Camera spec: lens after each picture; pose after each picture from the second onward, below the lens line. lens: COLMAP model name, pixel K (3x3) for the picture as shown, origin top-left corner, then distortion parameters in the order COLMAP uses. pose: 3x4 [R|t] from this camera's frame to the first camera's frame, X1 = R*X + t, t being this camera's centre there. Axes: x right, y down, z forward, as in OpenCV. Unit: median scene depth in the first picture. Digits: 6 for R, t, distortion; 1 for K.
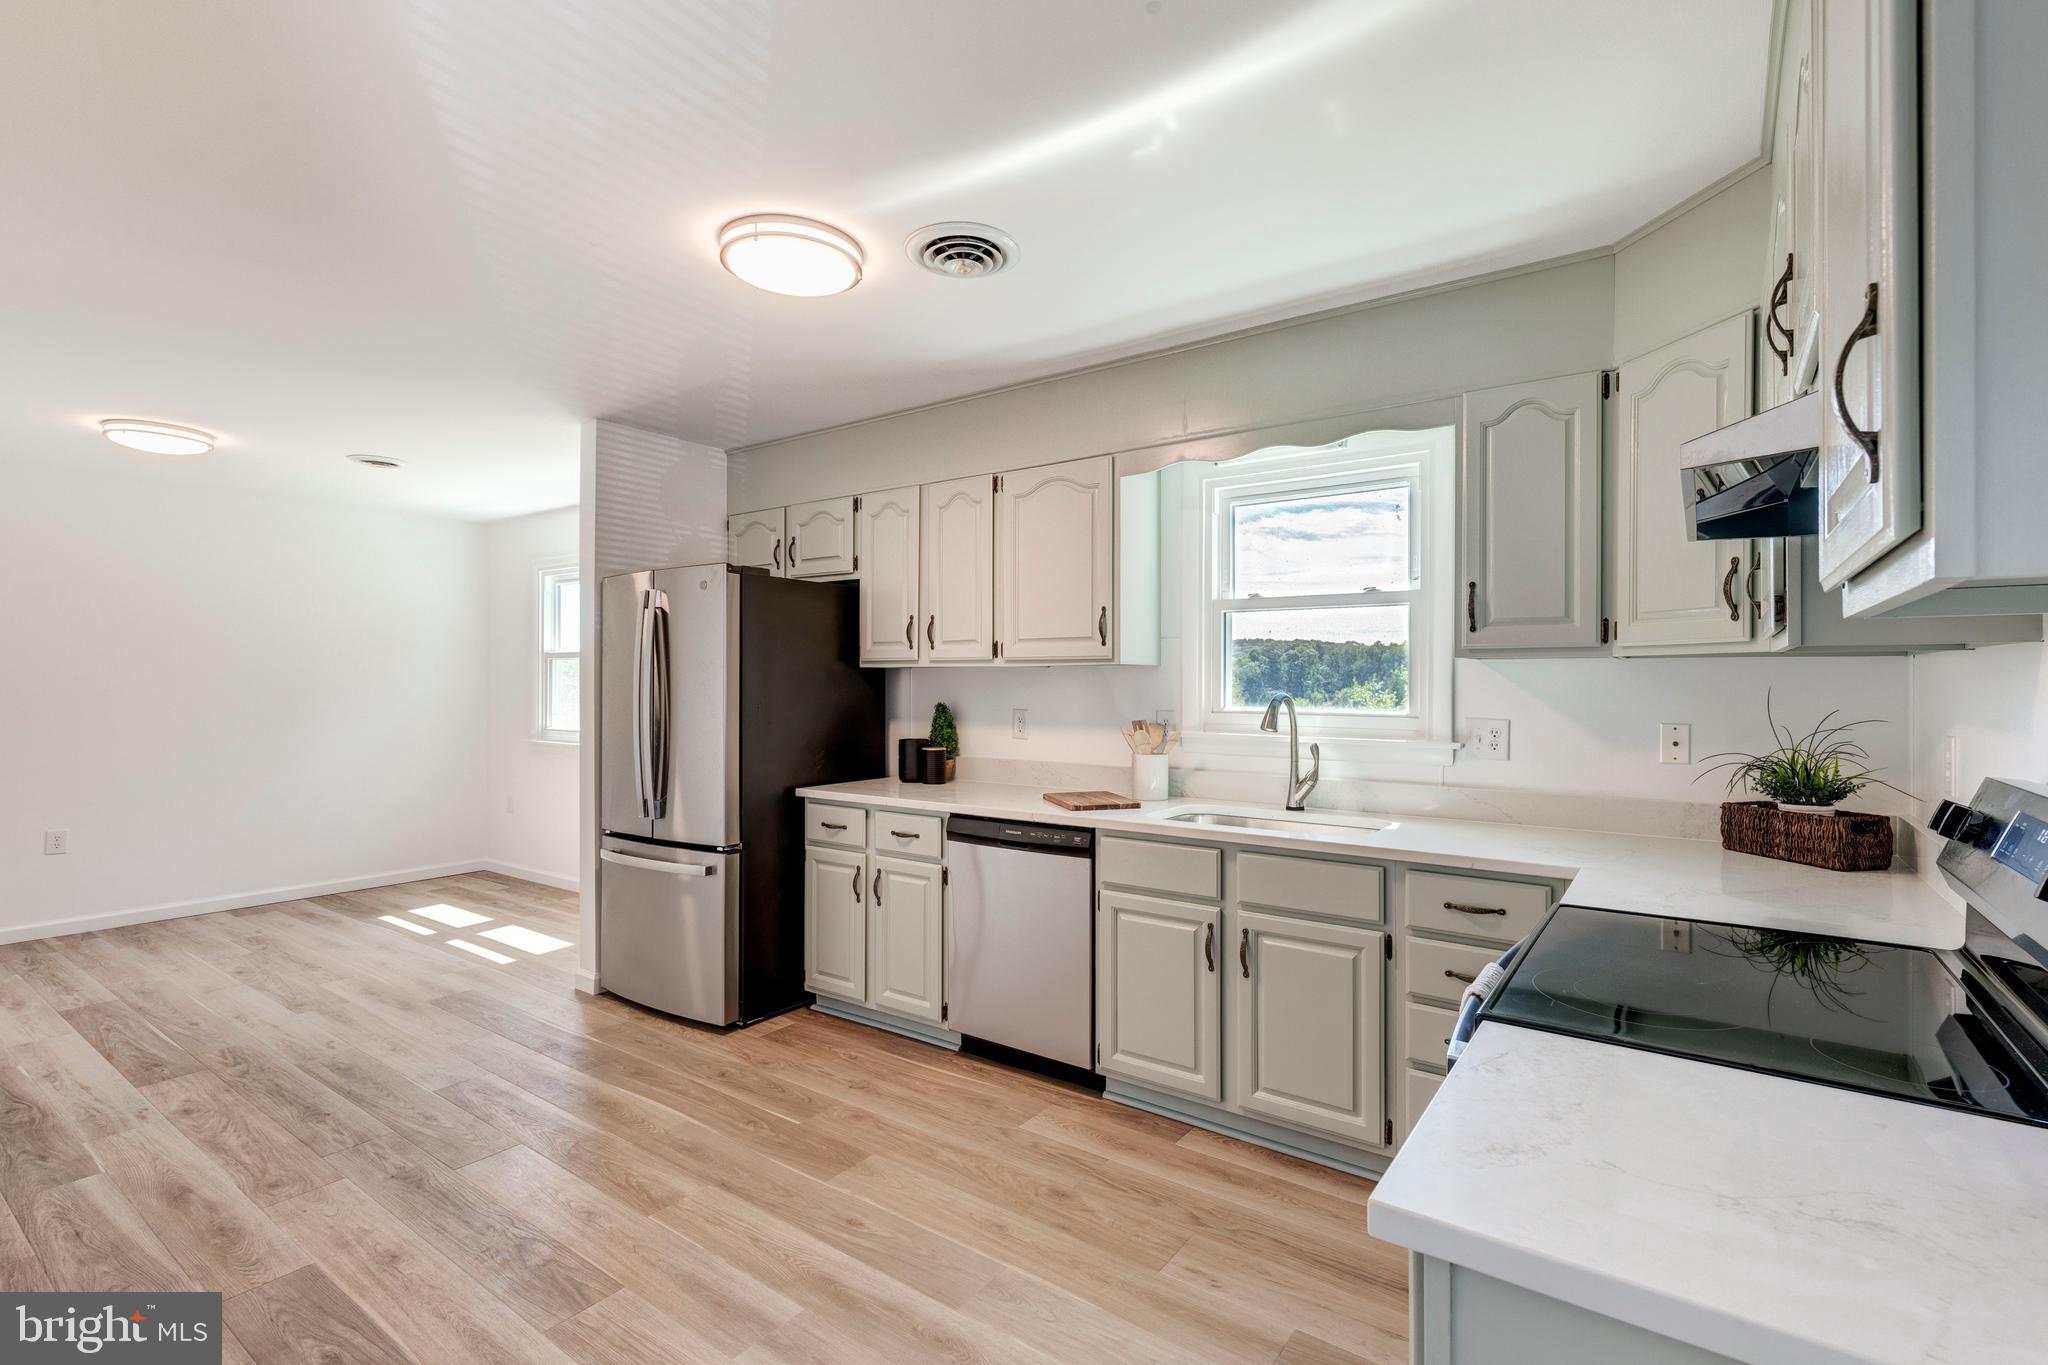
lens RADIAL K [[937.2, 0, 1024.8], [0, 937.2, 681.8], [0, 0, 1]] dist [0.003029, 0.000632]
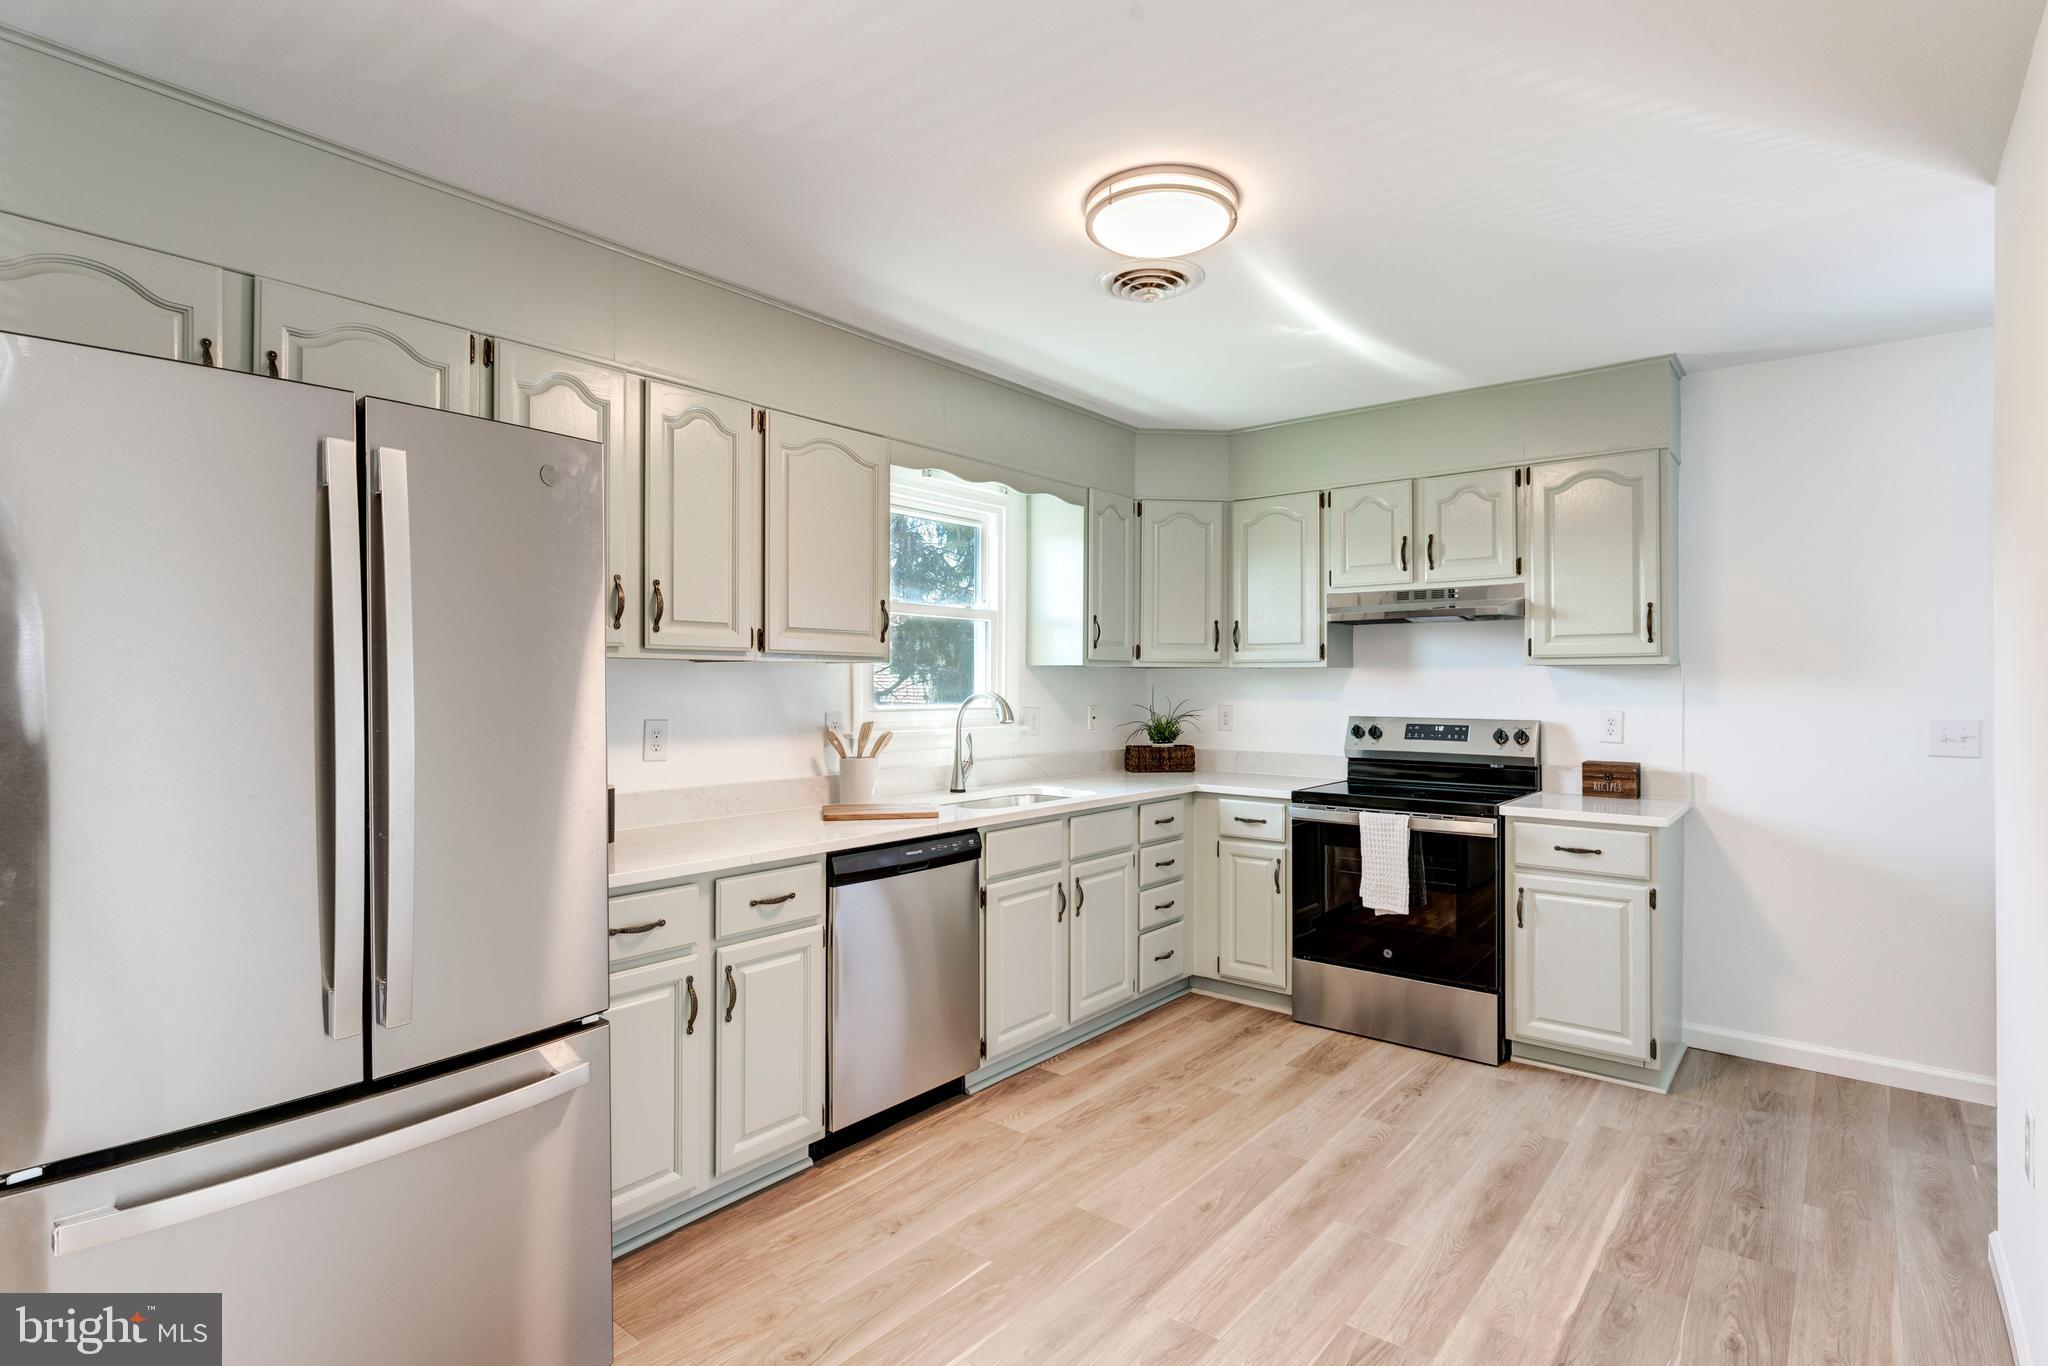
lens RADIAL K [[1063.4, 0, 1028.5], [0, 1063.4, 682.5], [0, 0, 1]] dist [0.003061, 0.000138]
pose [[0.031812, -0.003593, 0.999487, -1.098545], [-0.003735, 0.999986, 0.003714, -0.004147], [-0.999487, -0.003851, 0.031798, 0.938972]]
